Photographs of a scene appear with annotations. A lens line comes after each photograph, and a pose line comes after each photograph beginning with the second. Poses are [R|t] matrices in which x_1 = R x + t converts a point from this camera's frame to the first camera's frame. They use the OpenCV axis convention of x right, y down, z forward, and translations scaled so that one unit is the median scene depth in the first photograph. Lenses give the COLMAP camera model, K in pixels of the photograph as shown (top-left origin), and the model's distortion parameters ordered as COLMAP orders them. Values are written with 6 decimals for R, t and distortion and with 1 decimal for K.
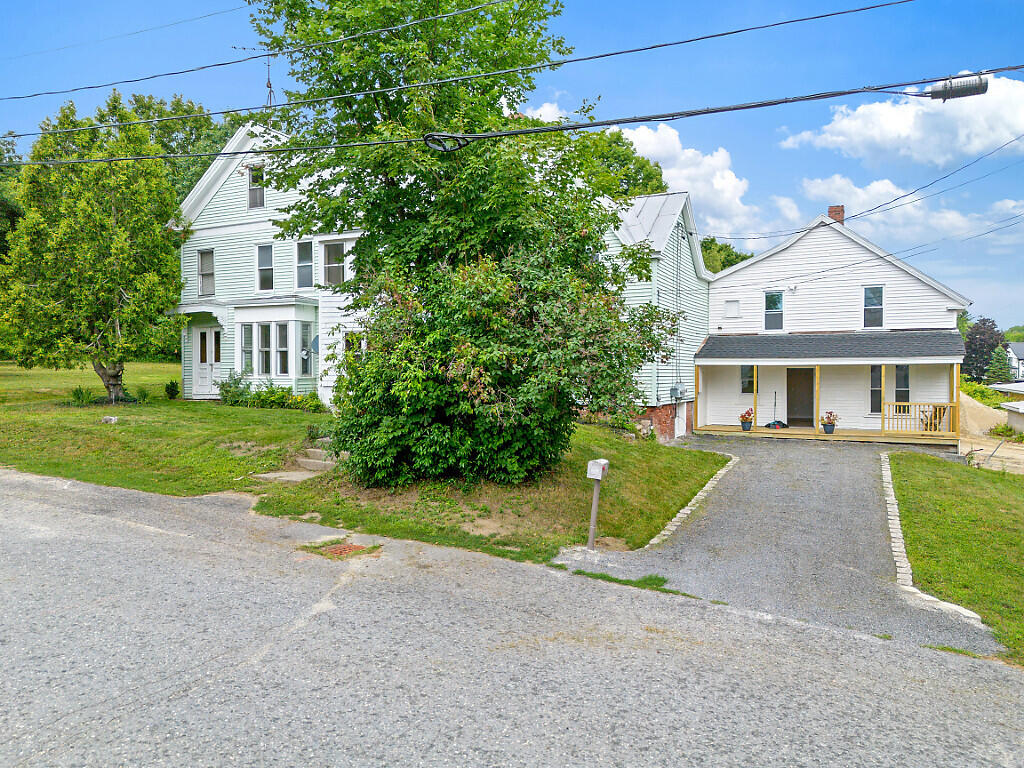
lens RADIAL K [[722.9, 0, 513.6], [0, 722.9, 388.4], [0, 0, 1]] dist [0.004930, -0.002770]
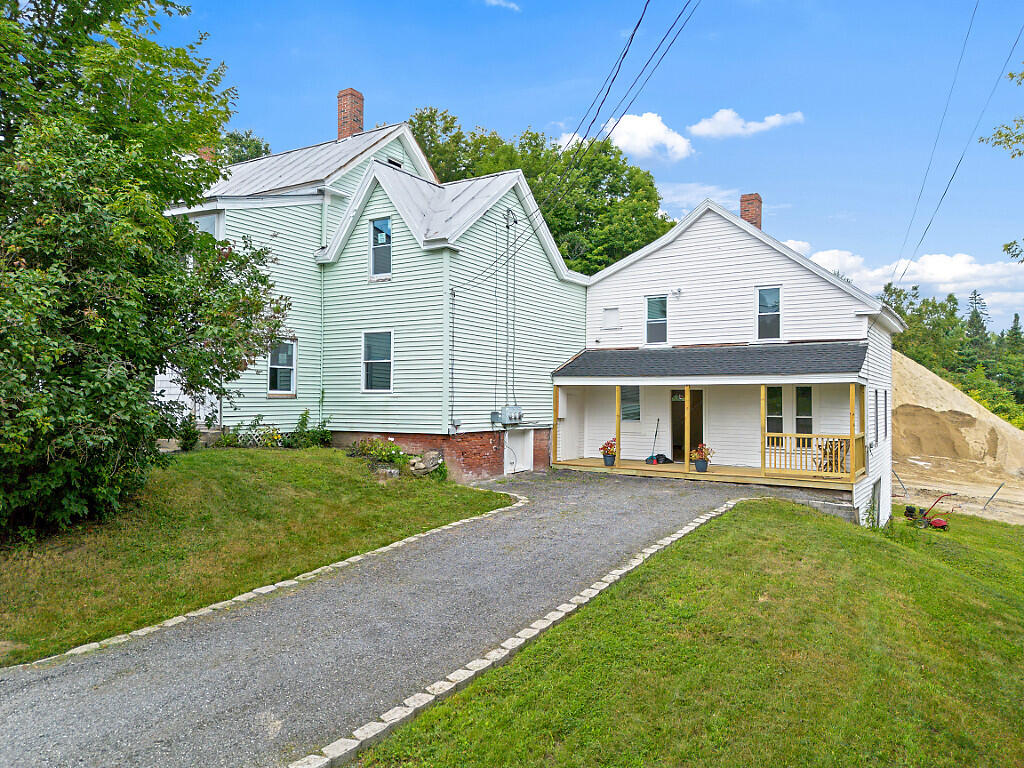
lens RADIAL K [[722.9, 0, 506.2], [0, 722.9, 378.2], [0, 0, 1]] dist [0.004930, -0.002770]
pose [[0.993830, 0.005832, -0.110758, 0.295457], [-0.011467, 0.998668, -0.050308, 0.002492], [0.110317, 0.051268, 0.992573, 0.178061]]
